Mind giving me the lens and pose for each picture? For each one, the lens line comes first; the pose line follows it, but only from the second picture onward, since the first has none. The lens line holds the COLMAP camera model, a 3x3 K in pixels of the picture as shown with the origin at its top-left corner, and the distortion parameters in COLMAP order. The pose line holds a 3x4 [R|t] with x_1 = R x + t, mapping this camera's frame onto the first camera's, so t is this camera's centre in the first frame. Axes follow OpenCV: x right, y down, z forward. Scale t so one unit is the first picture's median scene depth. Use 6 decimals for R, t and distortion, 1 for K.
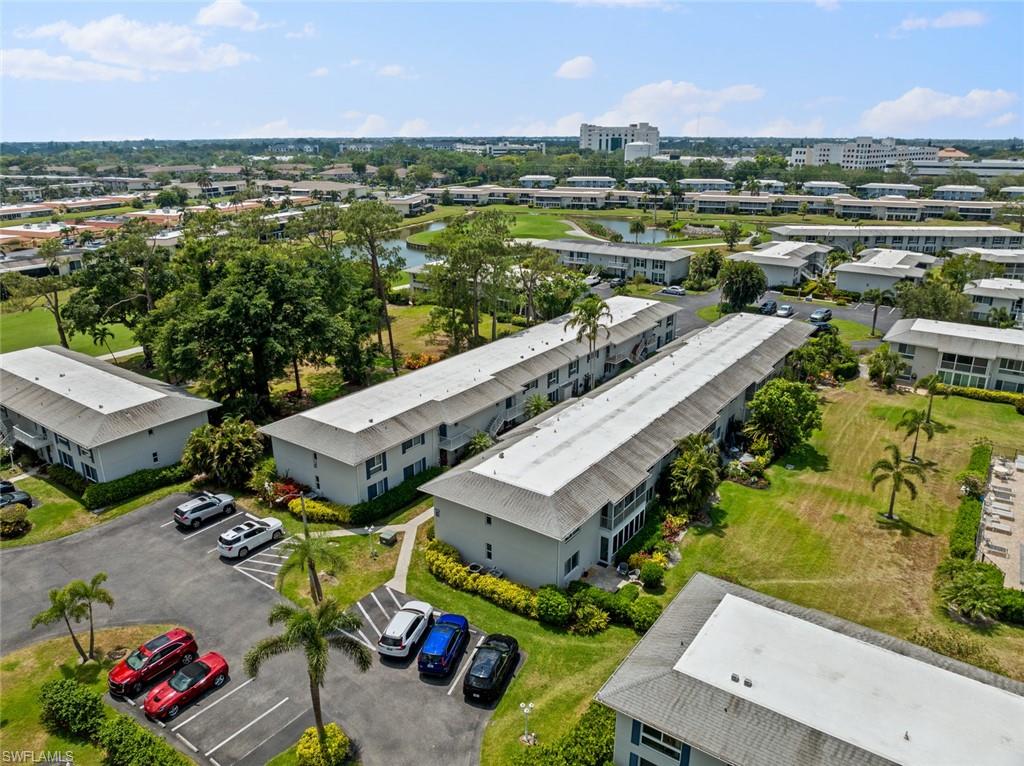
lens RADIAL K [[717.7, 0, 512.0], [0, 717.7, 383.0], [0, 0, 1]] dist [-0.021102, -0.031808]
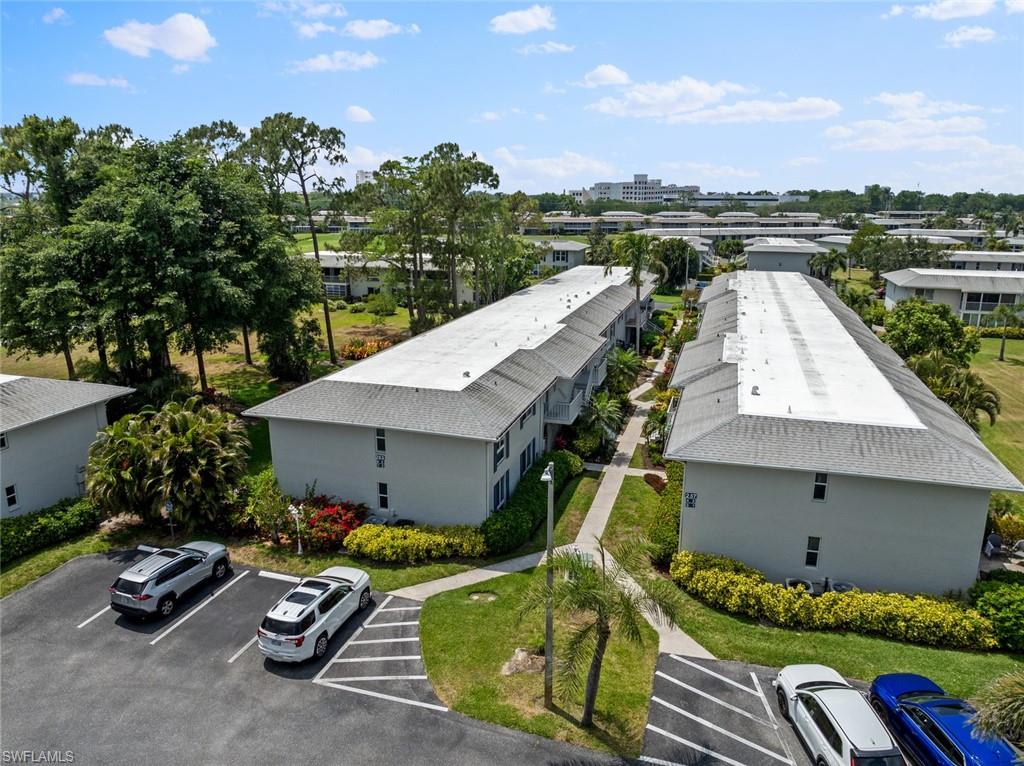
lens RADIAL K [[717.7, 0, 512.0], [0, 717.7, 383.0], [0, 0, 1]] dist [-0.021102, -0.031808]
pose [[0.947607, -0.077546, 0.309882, -0.334594], [0.101727, 0.992839, -0.062626, 0.097452], [-0.302807, 0.090868, 0.948710, 0.448486]]
